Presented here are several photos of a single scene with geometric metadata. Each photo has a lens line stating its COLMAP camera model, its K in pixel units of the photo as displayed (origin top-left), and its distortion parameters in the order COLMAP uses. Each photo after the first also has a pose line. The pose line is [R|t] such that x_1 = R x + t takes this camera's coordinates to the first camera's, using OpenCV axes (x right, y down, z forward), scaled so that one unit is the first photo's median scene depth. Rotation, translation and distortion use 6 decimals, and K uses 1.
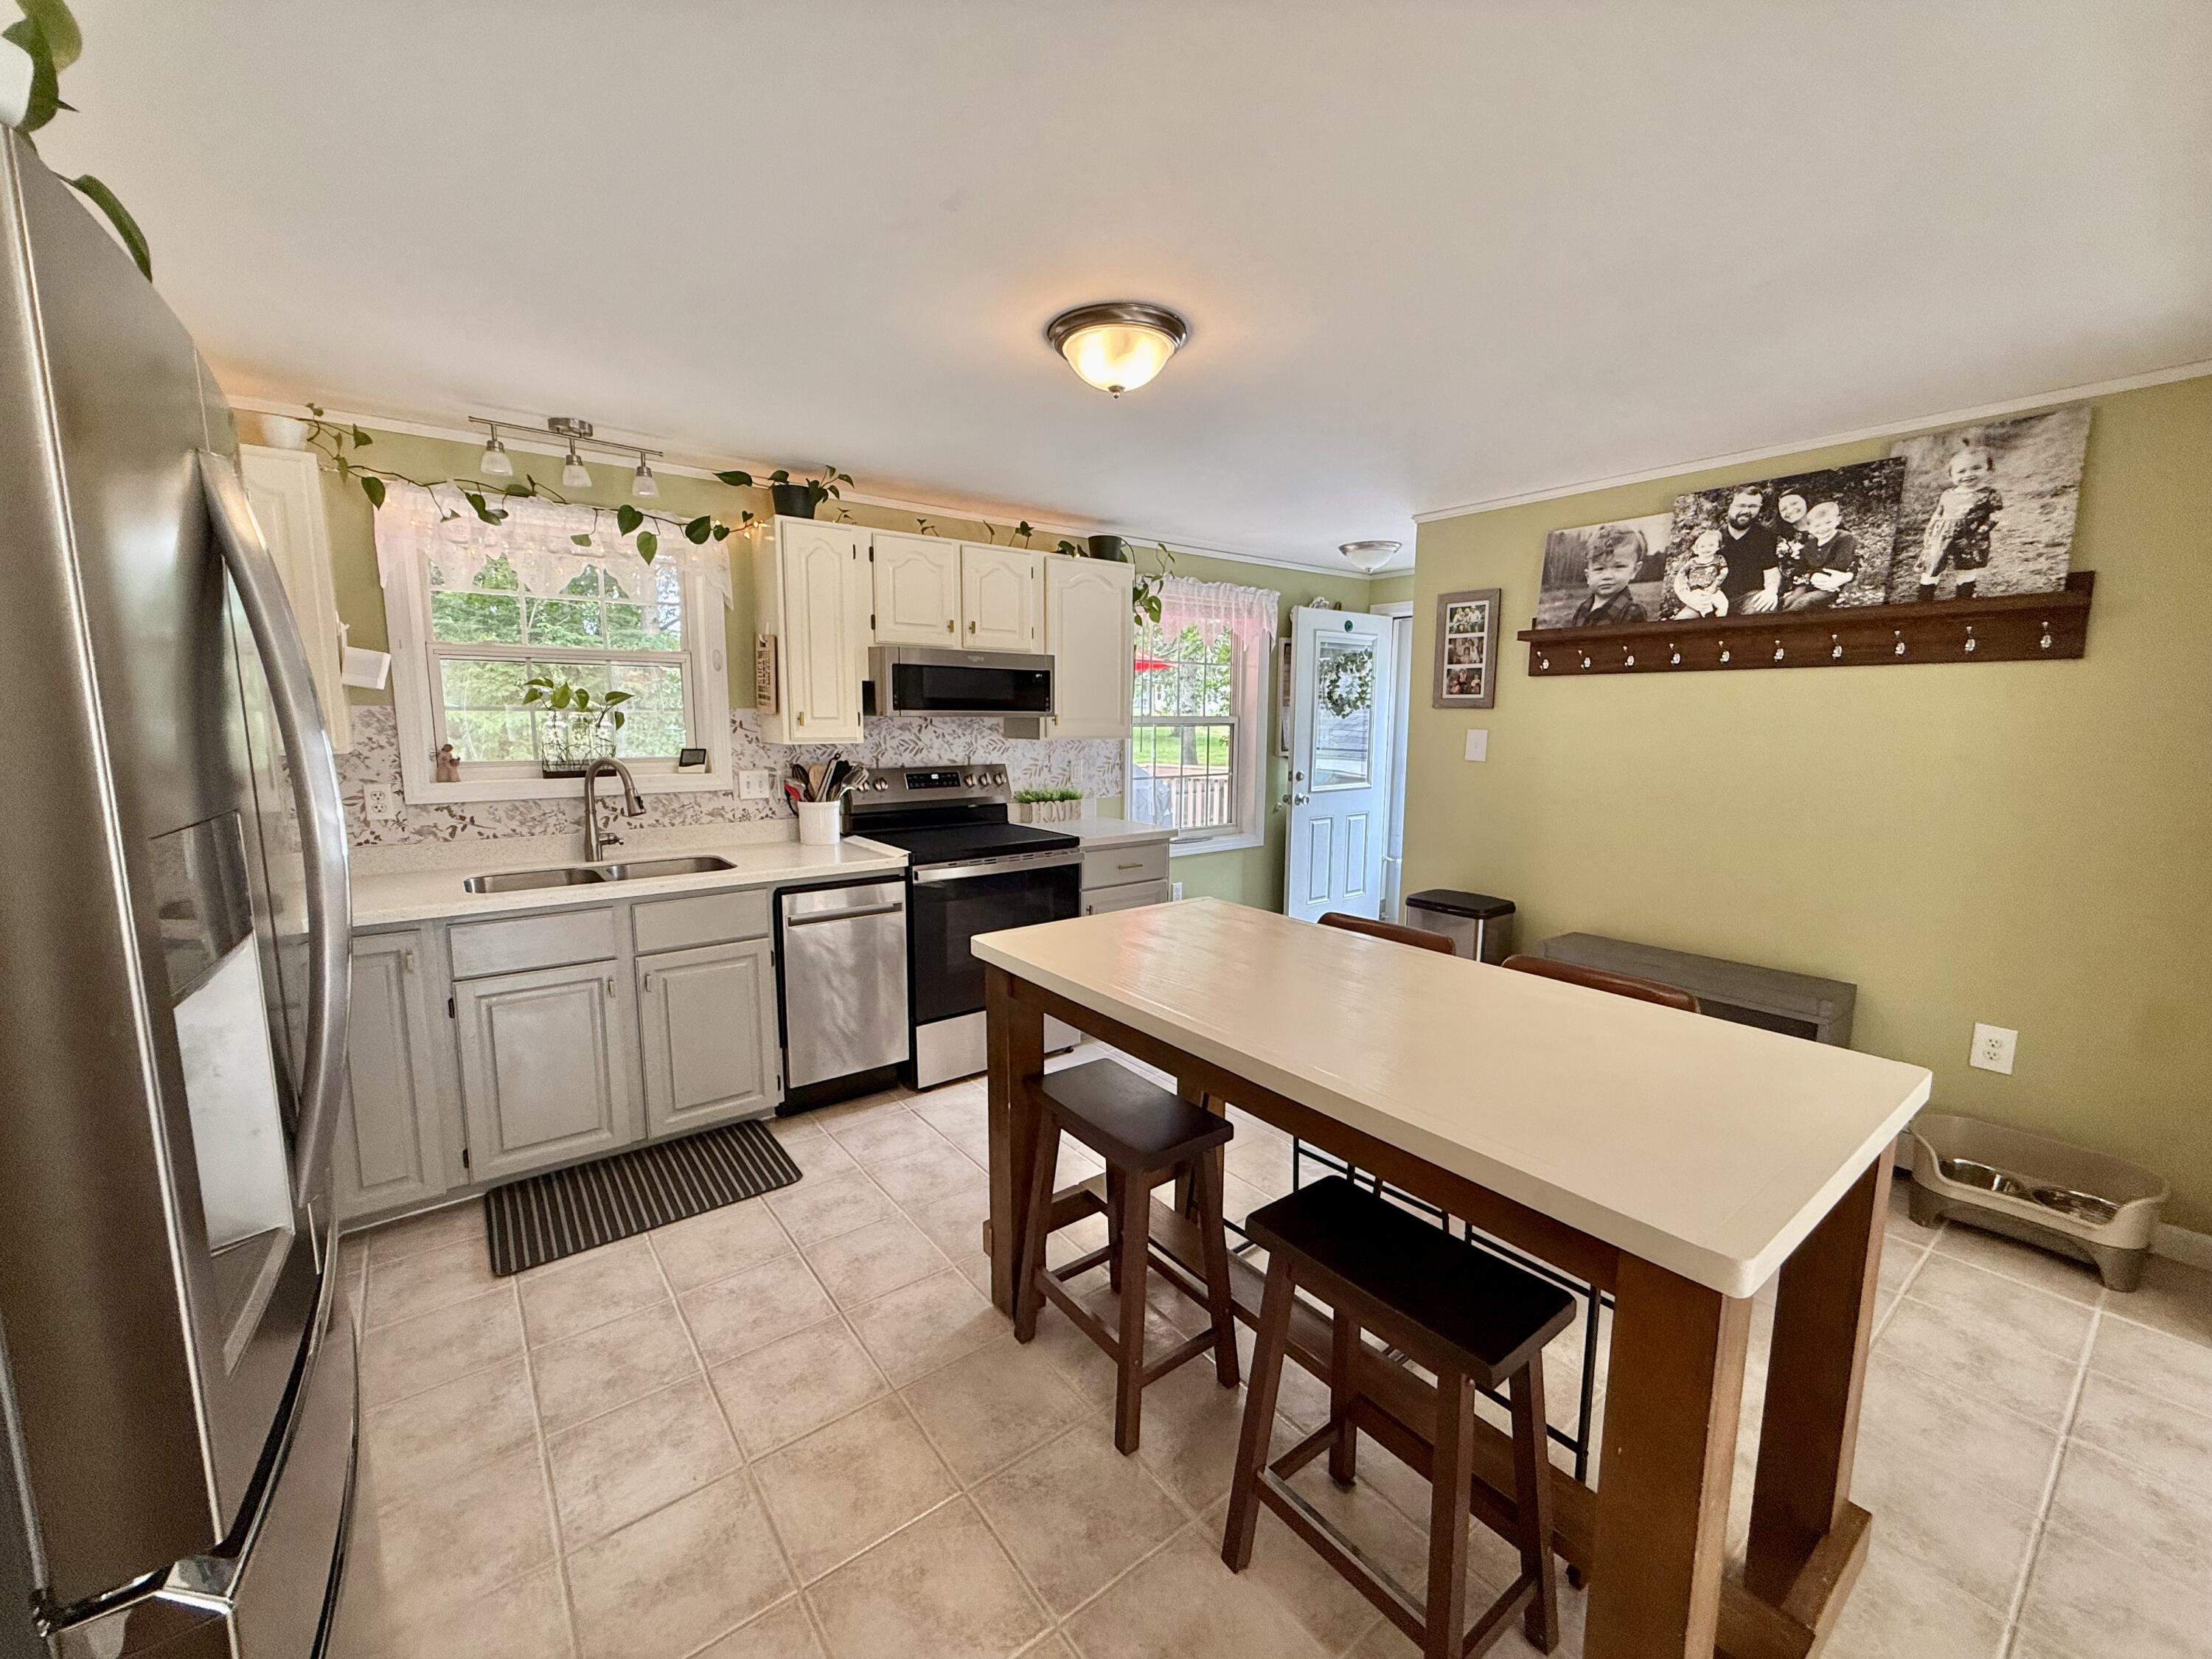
lens RADIAL K [[880.3, 0, 1104.3], [0, 880.3, 830.7], [0, 0, 1]] dist [-0.001323, 0.000516]
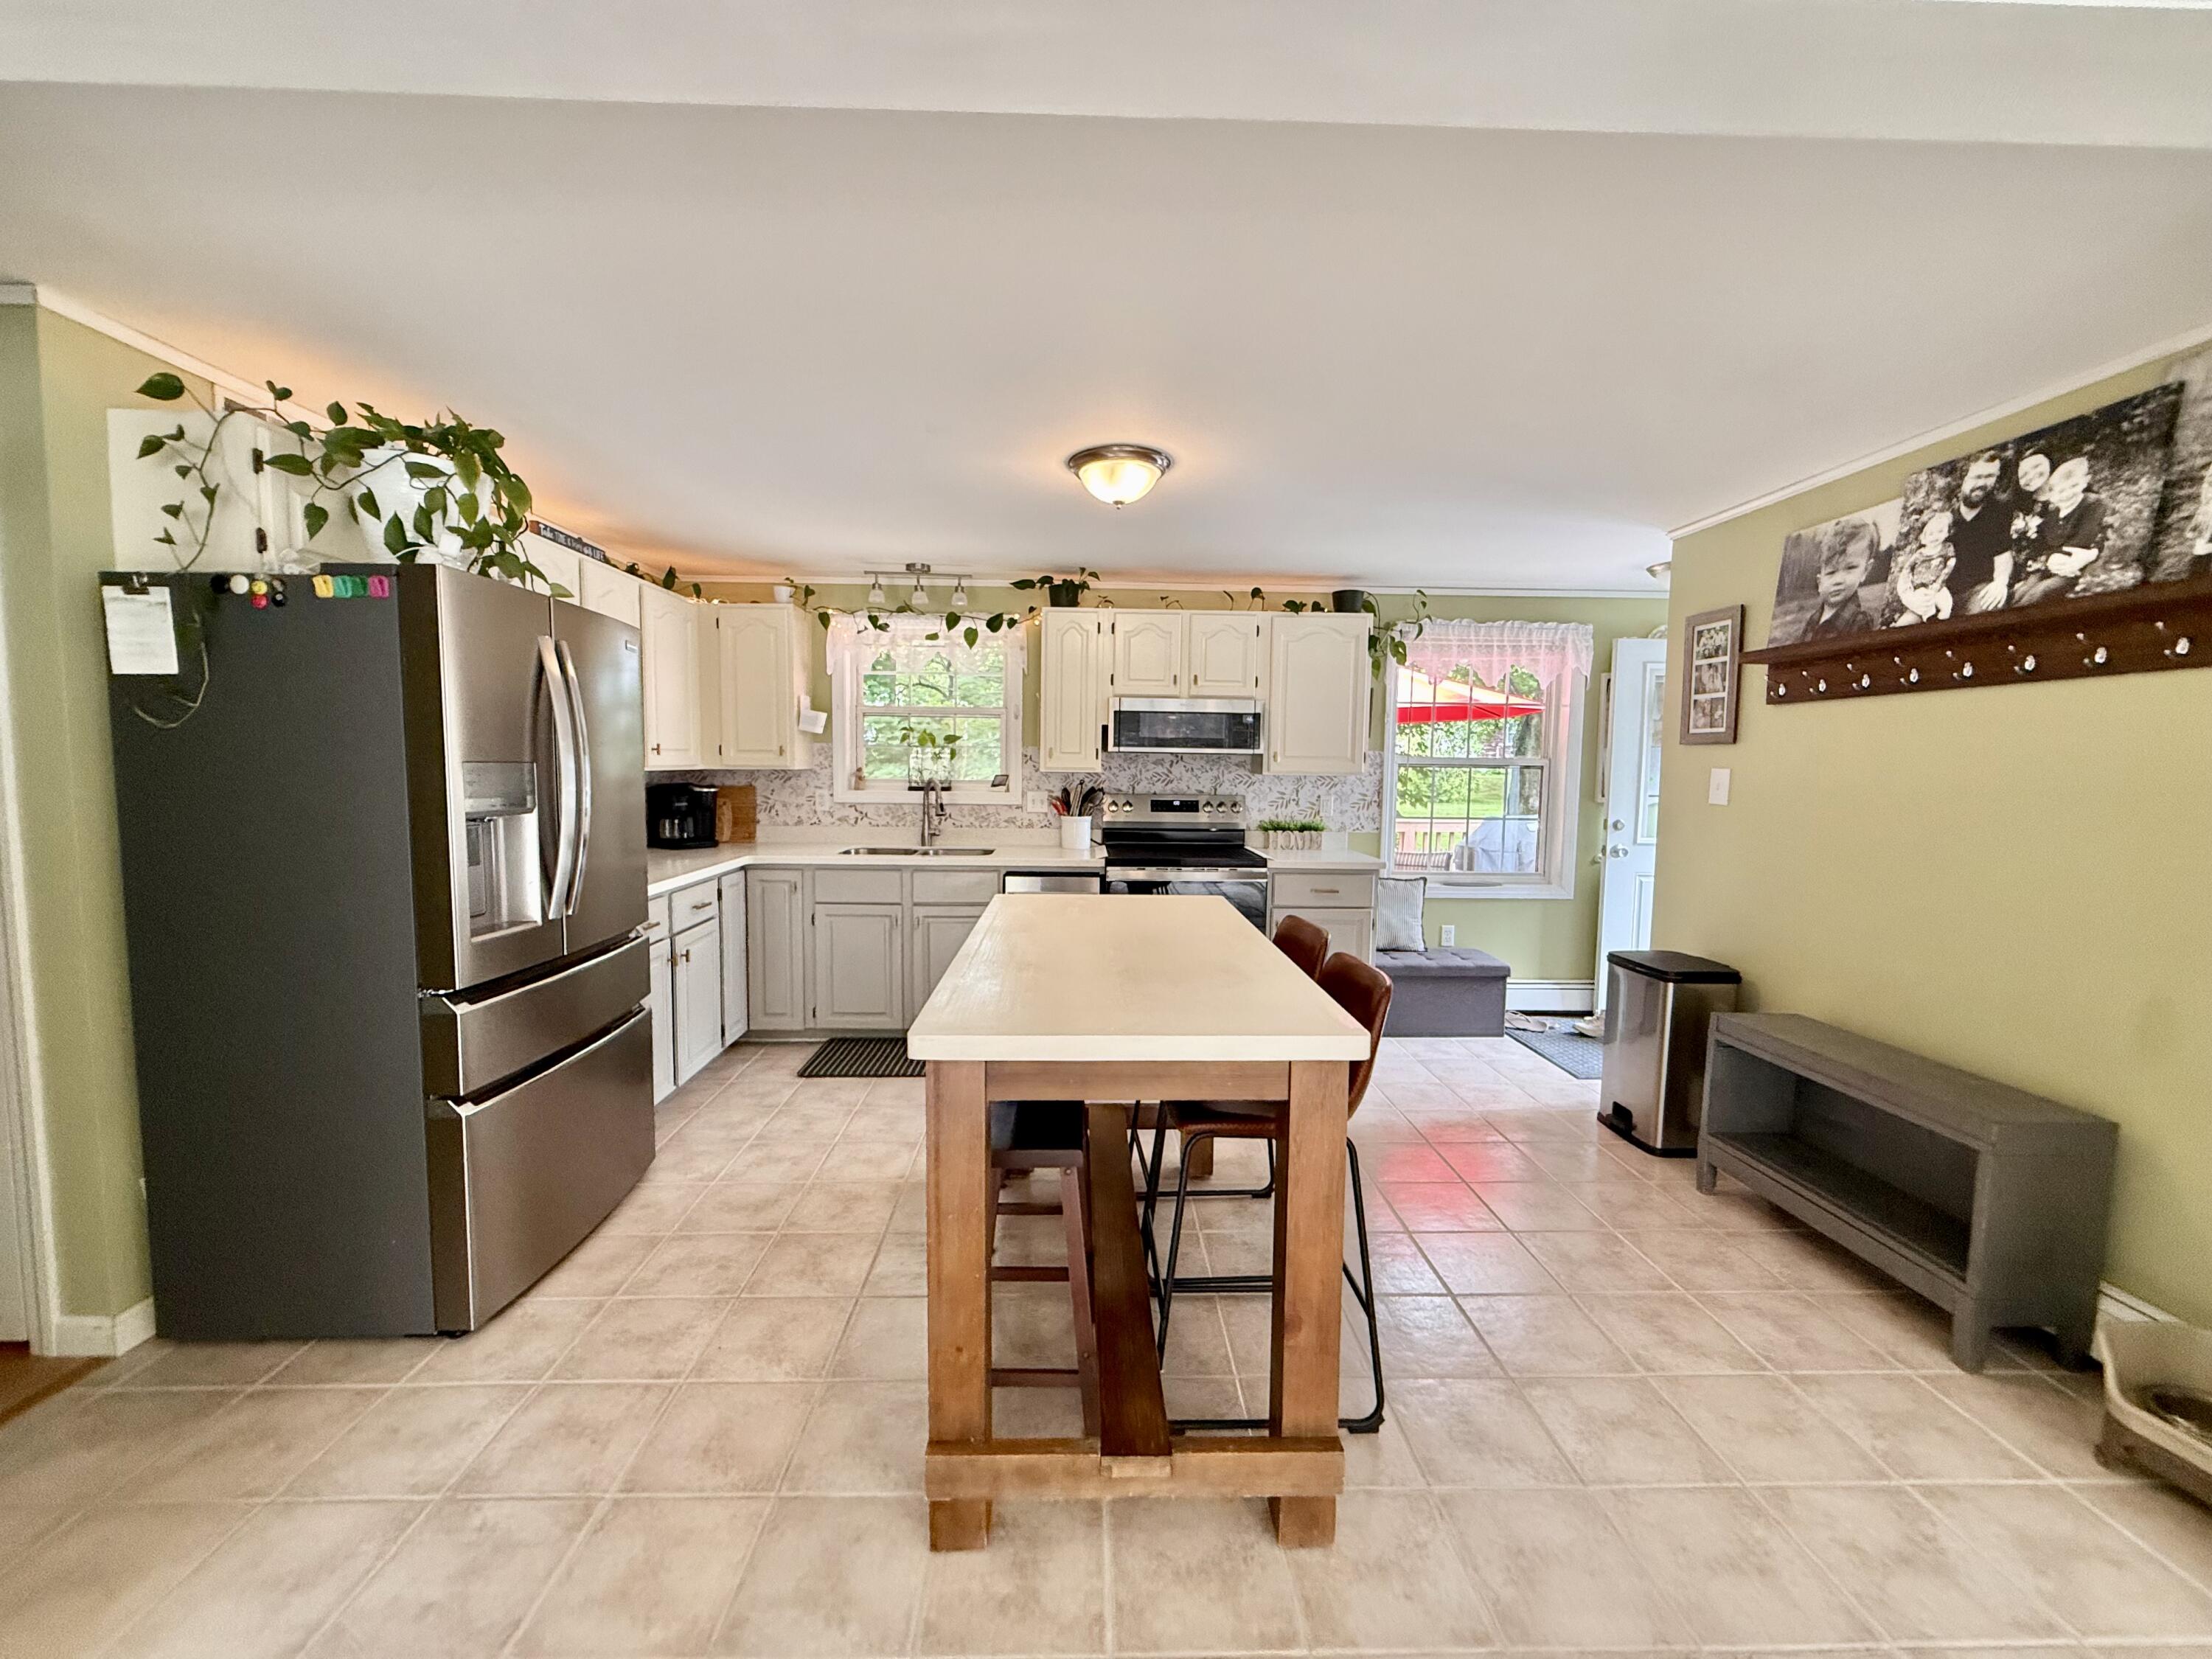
lens RADIAL K [[880.3, 0, 1102.8], [0, 880.3, 833.1], [0, 0, 1]] dist [-0.001323, 0.000516]
pose [[0.812675, 0.051812, -0.580409, 0.507905], [-0.086111, 0.995782, -0.031678, 0.031987], [0.576319, 0.075724, 0.813709, -0.050108]]
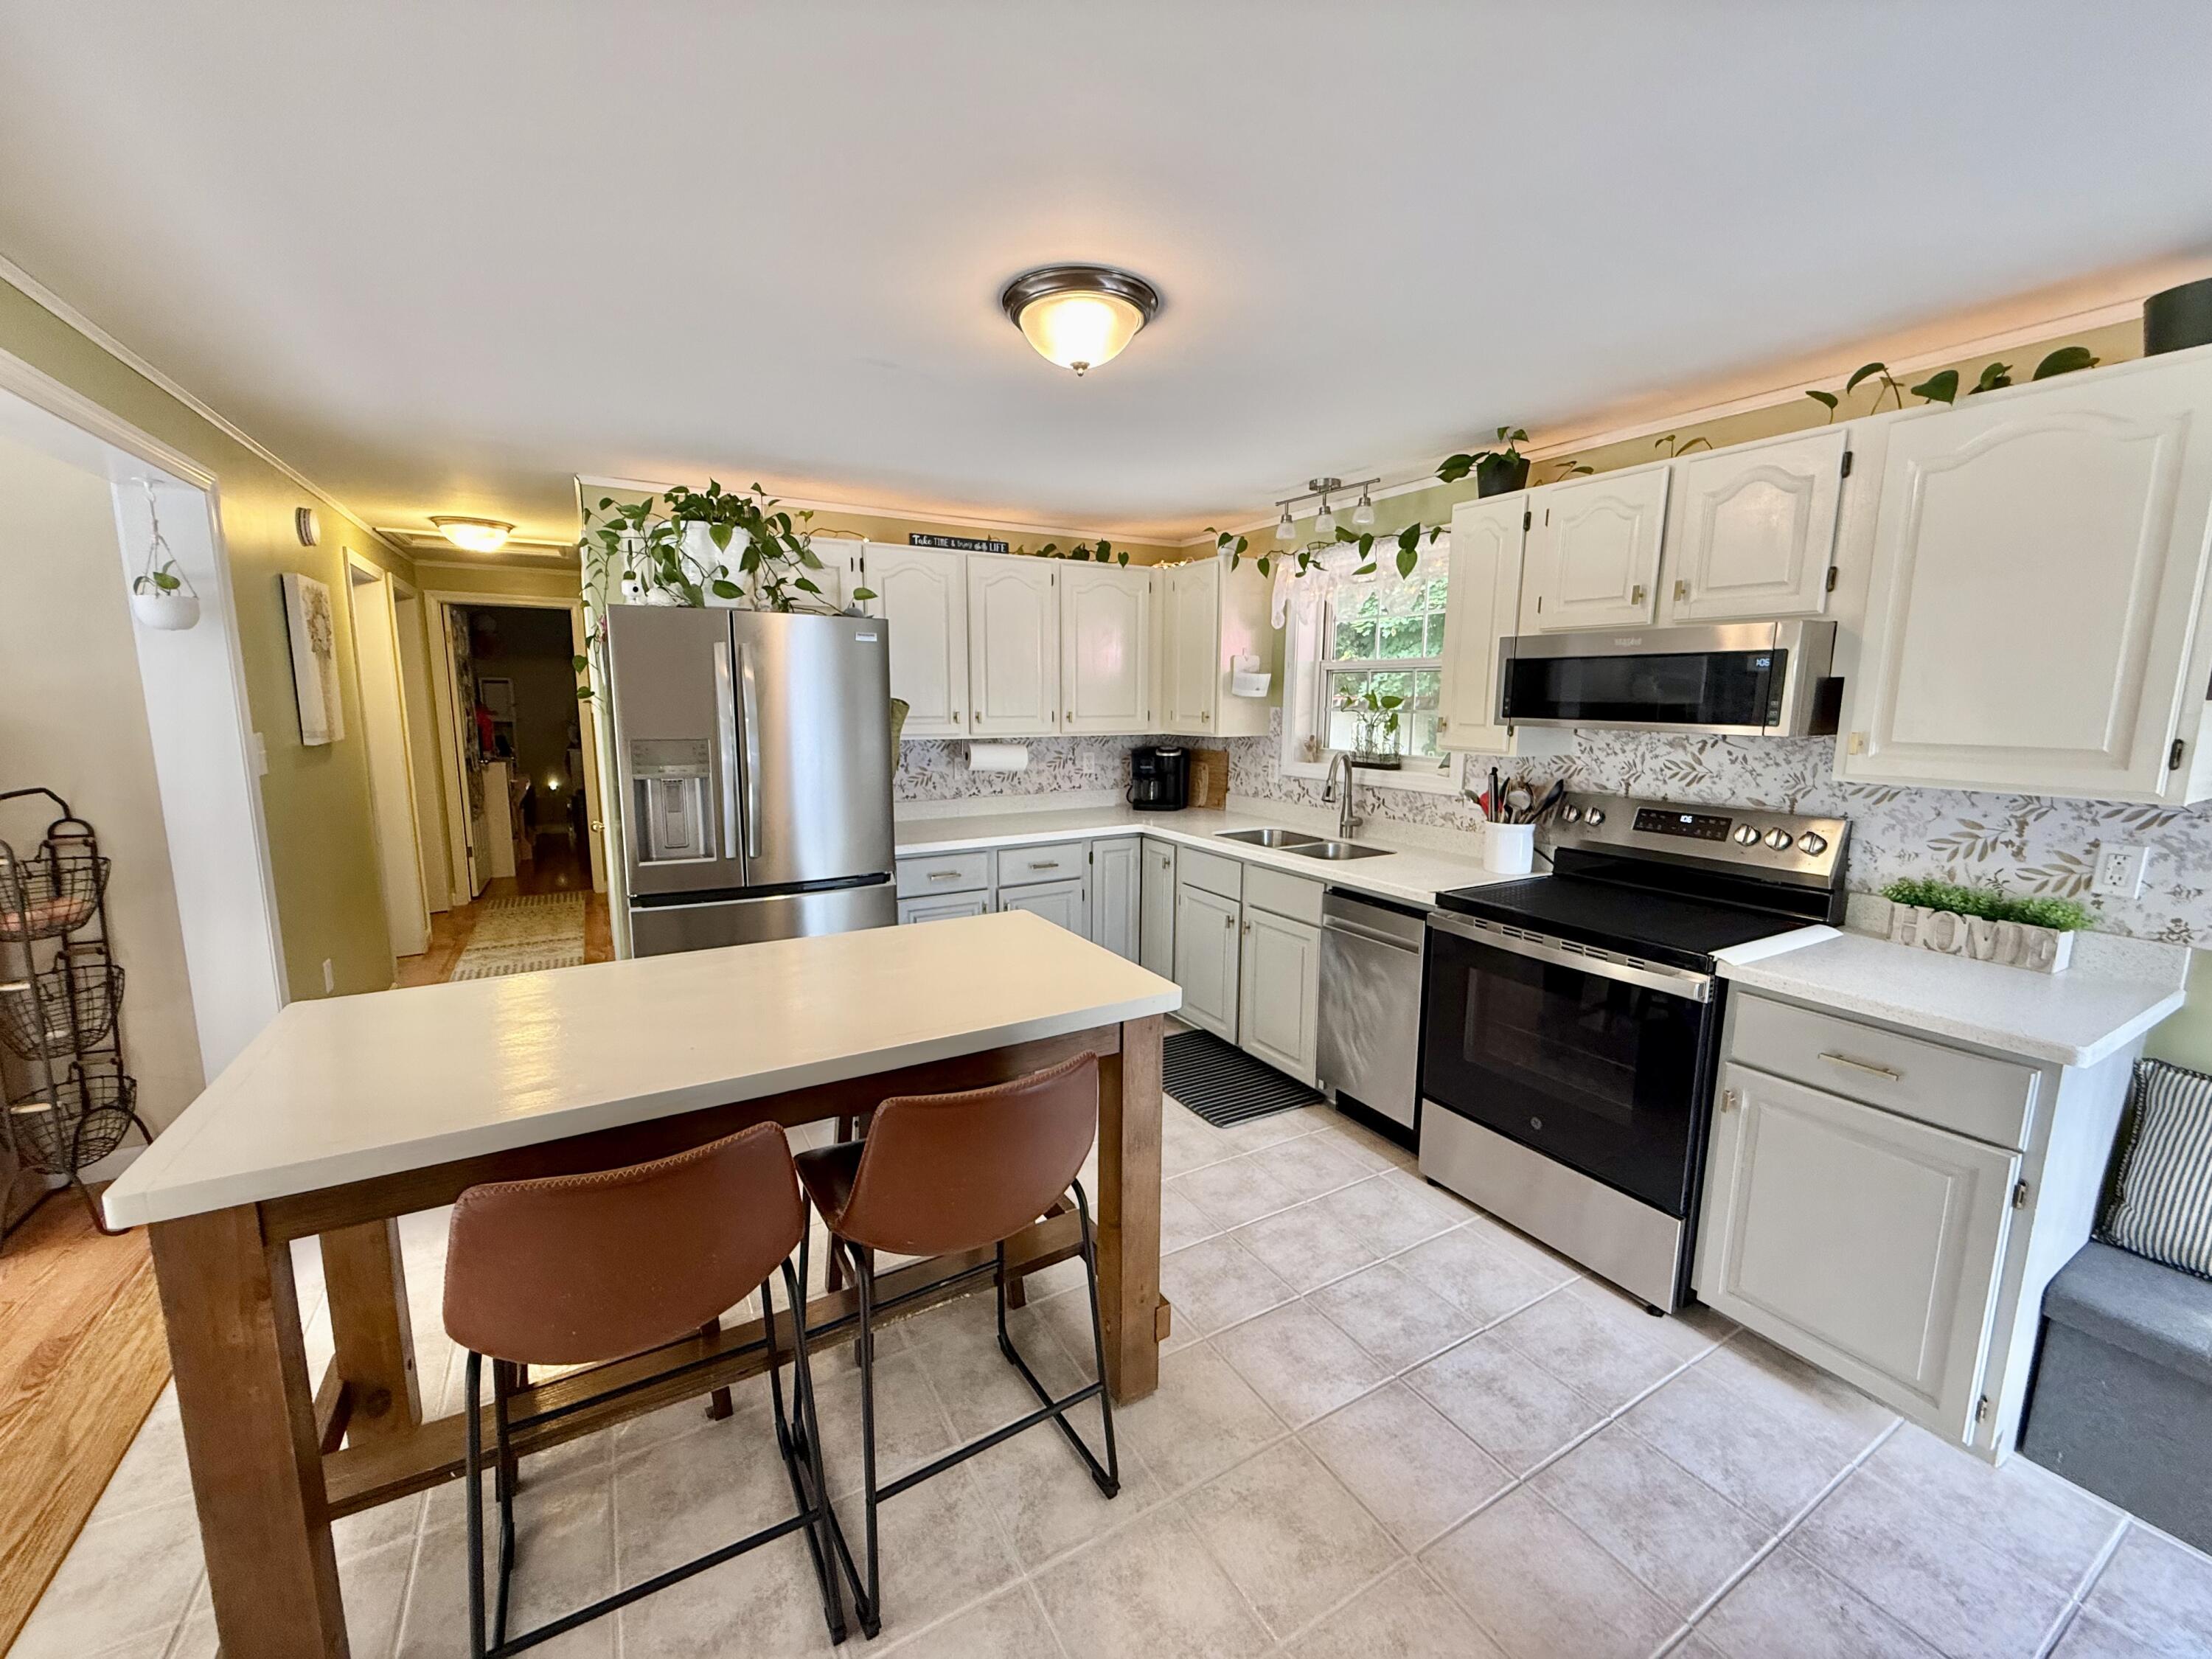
lens RADIAL K [[880.3, 0, 1102.5], [0, 880.3, 831.9], [0, 0, 1]] dist [-0.001323, 0.000516]
pose [[-0.127130, 0.146425, -0.981019, 0.606229], [-0.139888, 0.976512, 0.163880, -0.116658], [0.981972, 0.158067, -0.103661, 0.752281]]
